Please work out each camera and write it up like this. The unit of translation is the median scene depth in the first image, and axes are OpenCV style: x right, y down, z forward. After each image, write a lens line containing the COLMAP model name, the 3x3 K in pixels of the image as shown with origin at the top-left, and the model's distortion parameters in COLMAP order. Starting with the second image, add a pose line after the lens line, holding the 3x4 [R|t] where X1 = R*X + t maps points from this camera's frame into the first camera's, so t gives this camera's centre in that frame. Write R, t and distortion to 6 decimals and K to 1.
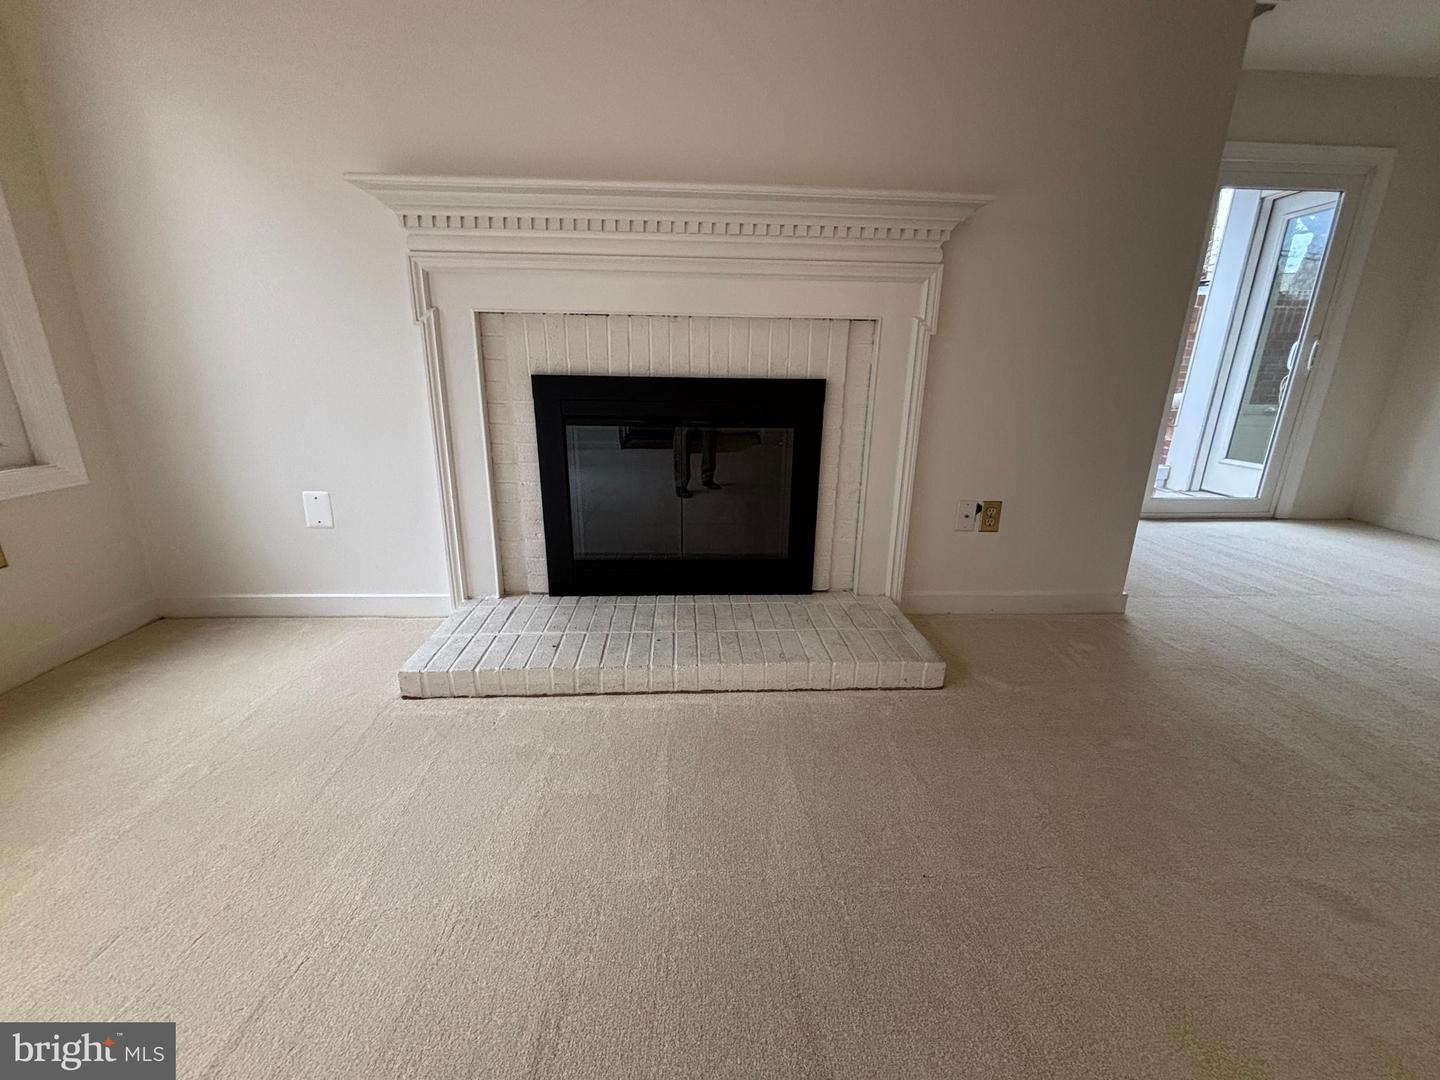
lens RADIAL K [[579.1, 0, 718.8], [0, 579.1, 542.7], [0, 0, 1]] dist [-0.000797, 0.000134]
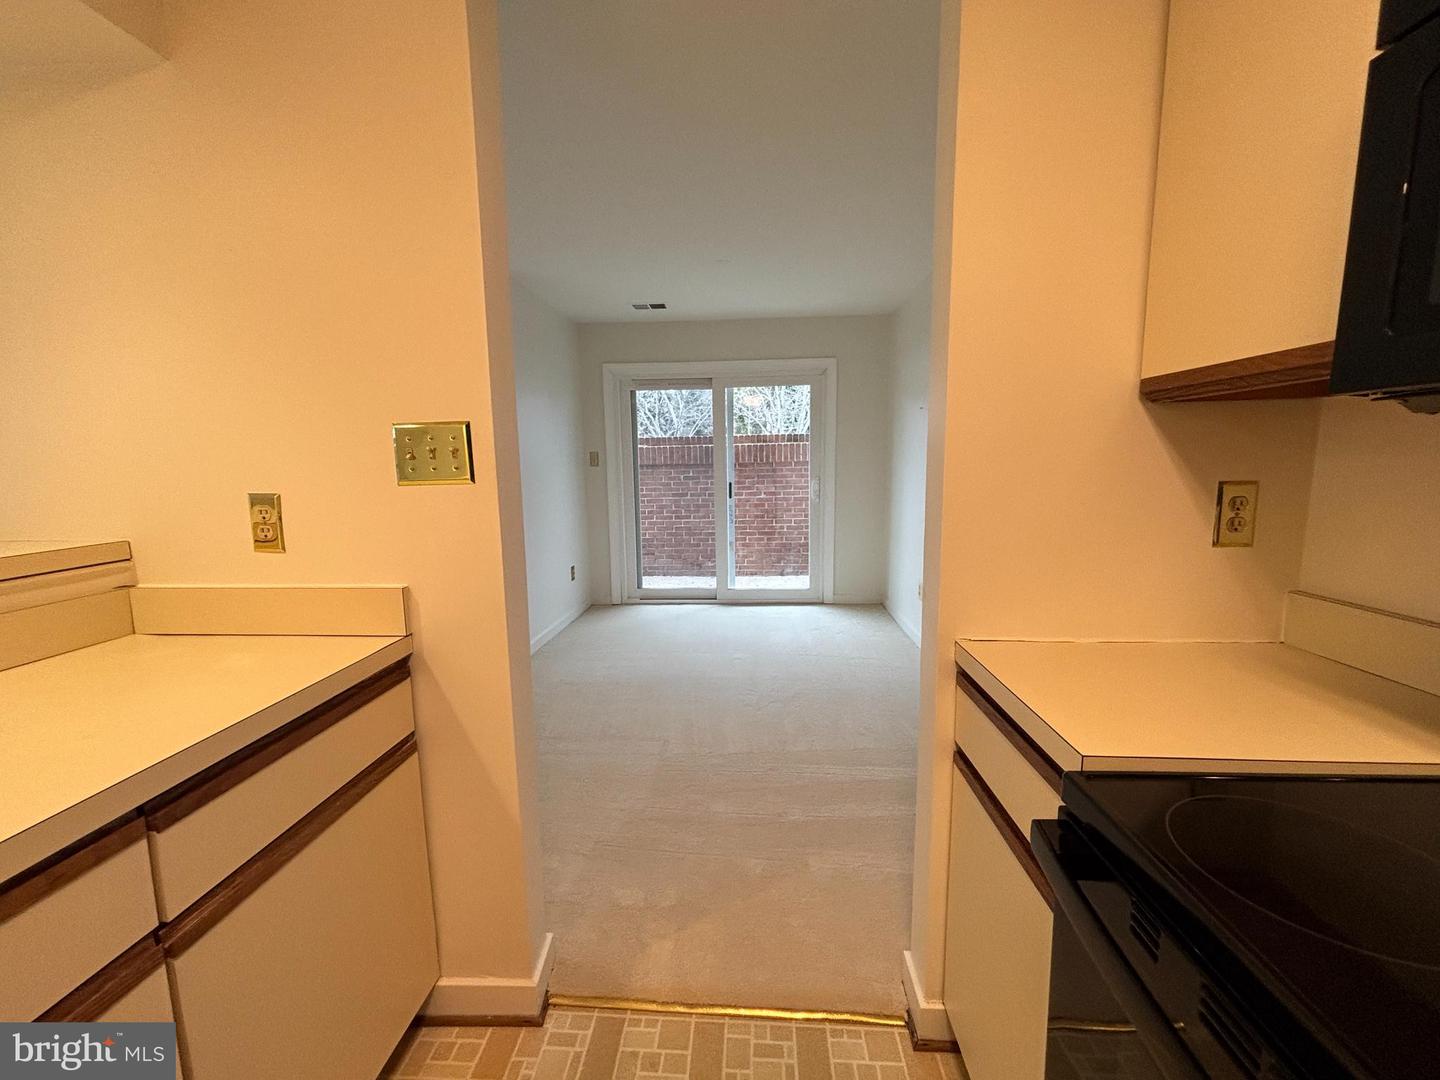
lens RADIAL K [[579.1, 0, 717.7], [0, 579.1, 538.3], [0, 0, 1]] dist [-0.000797, 0.000134]
pose [[0.994429, -0.016792, -0.104062, 1.703072], [-0.000003, 0.987225, -0.159334, 0.046262], [0.105408, 0.158446, 0.981725, -0.757217]]
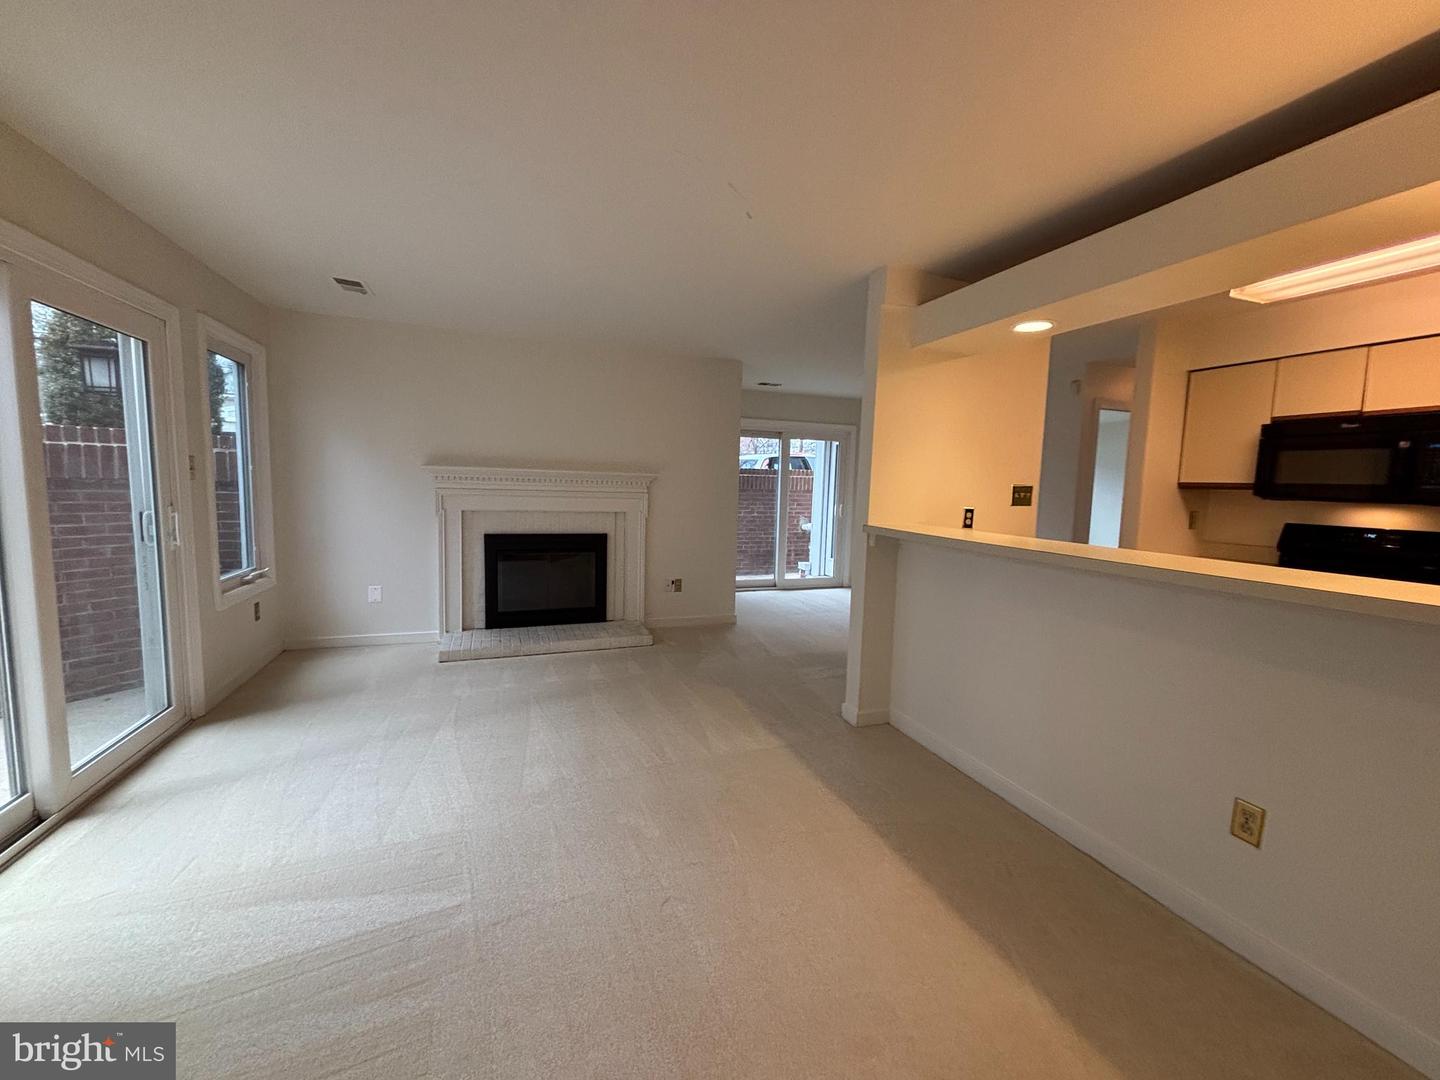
lens RADIAL K [[579.1, 0, 721.1], [0, 579.1, 537.5], [0, 0, 1]] dist [-0.000797, 0.000134]
pose [[0.951495, -0.017458, 0.307169, -0.122396], [0.076345, 0.980560, -0.180757, 0.241183], [-0.298042, 0.195441, 0.934331, -1.576185]]
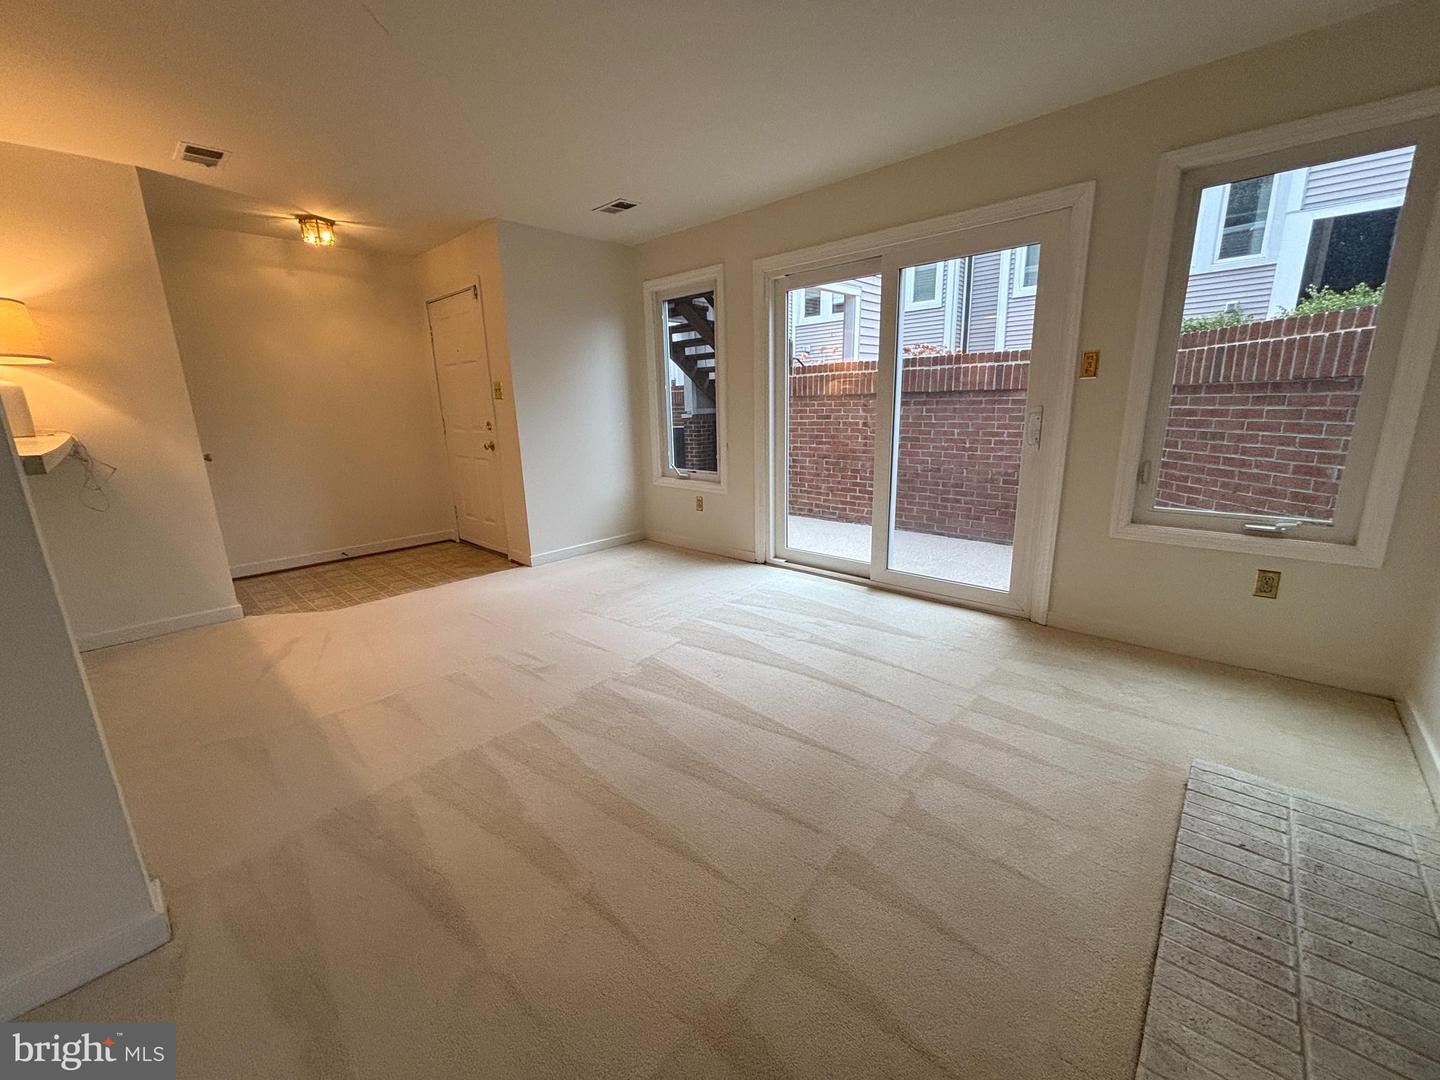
lens RADIAL K [[579.1, 0, 717.5], [0, 579.1, 541.0], [0, 0, 1]] dist [-0.000797, 0.000134]
pose [[-0.712519, 0.165270, -0.681911, 0.683998], [-0.190610, 0.889723, 0.414802, -0.375444], [0.675266, 0.425533, -0.602443, 0.730870]]
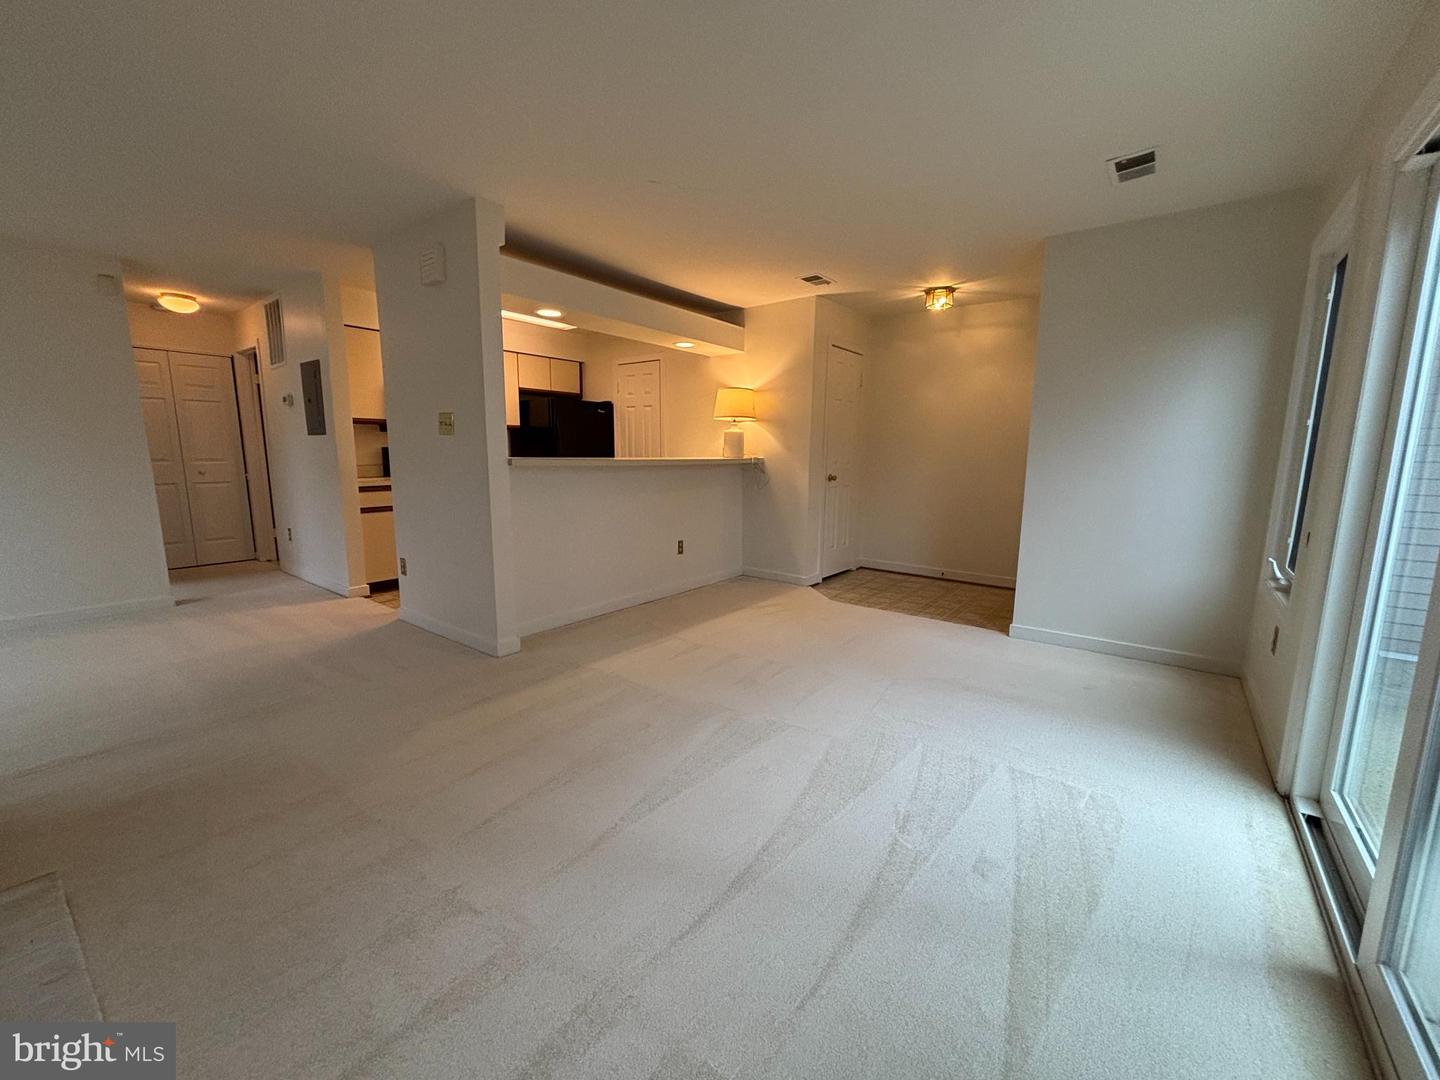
lens RADIAL K [[579.1, 0, 720.9], [0, 579.1, 538.2], [0, 0, 1]] dist [-0.000797, 0.000134]
pose [[-0.768581, -0.119174, 0.628554, -0.801204], [0.165049, 0.912300, 0.374791, -0.378450], [-0.618095, 0.391799, -0.681507, 0.684740]]
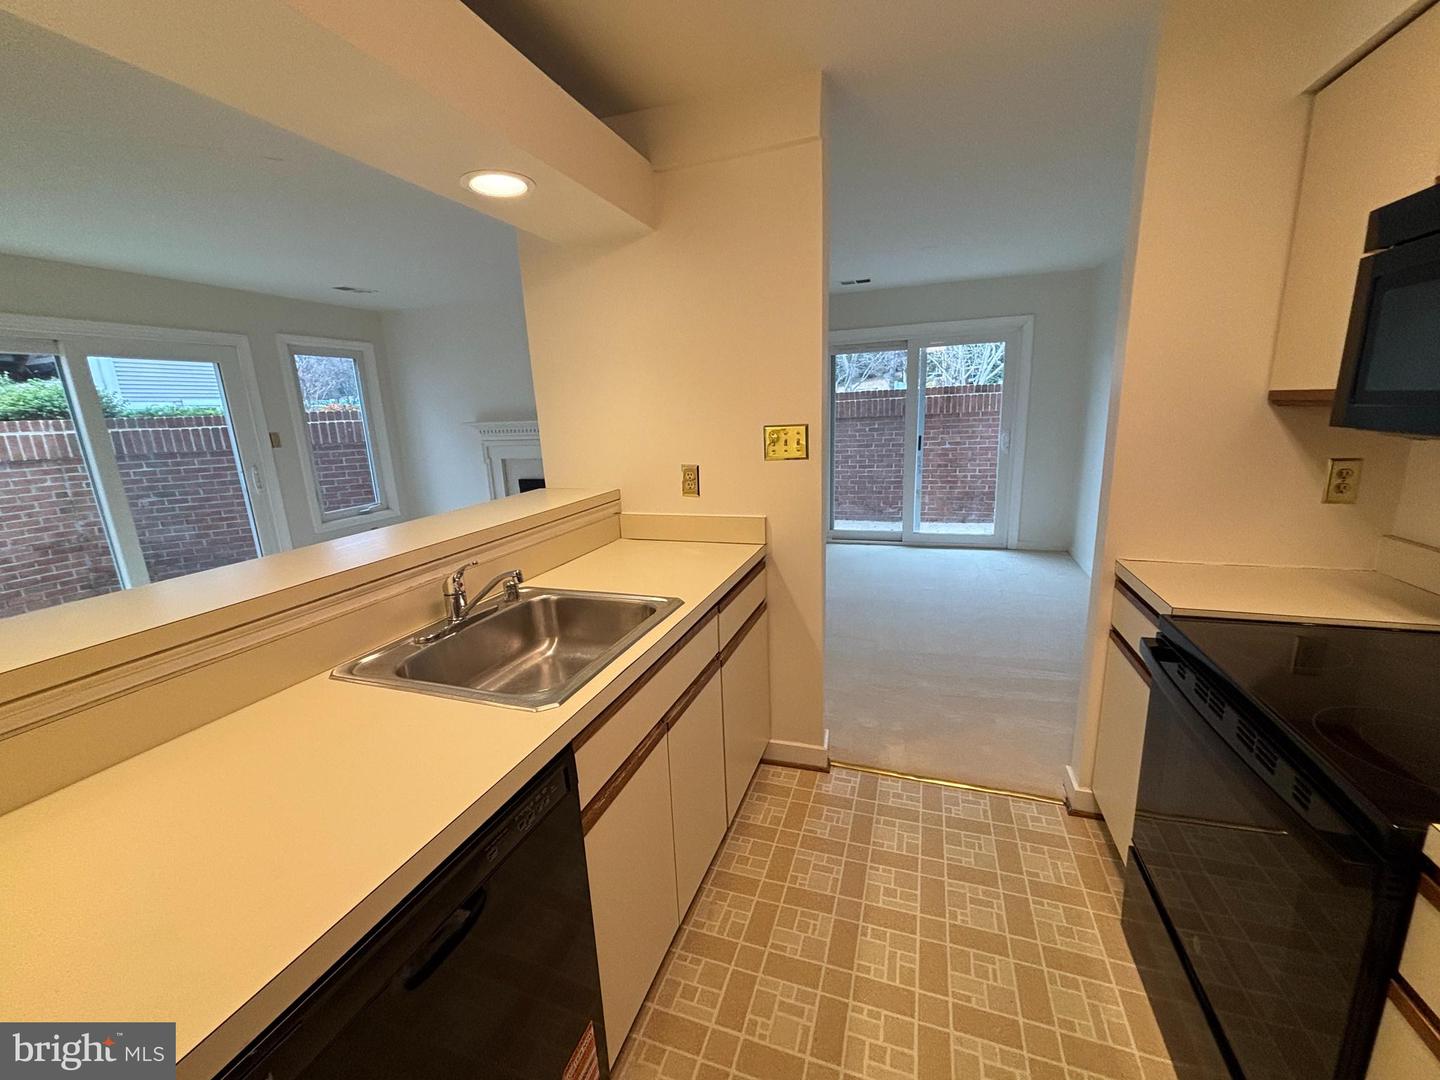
lens RADIAL K [[579.1, 0, 718.2], [0, 579.1, 540.0], [0, 0, 1]] dist [-0.000797, 0.000134]
pose [[0.929952, 0.028659, -0.366562, 1.623836], [-0.052331, 0.997125, -0.054802, 0.110018], [0.363937, 0.070146, 0.928778, -1.249181]]
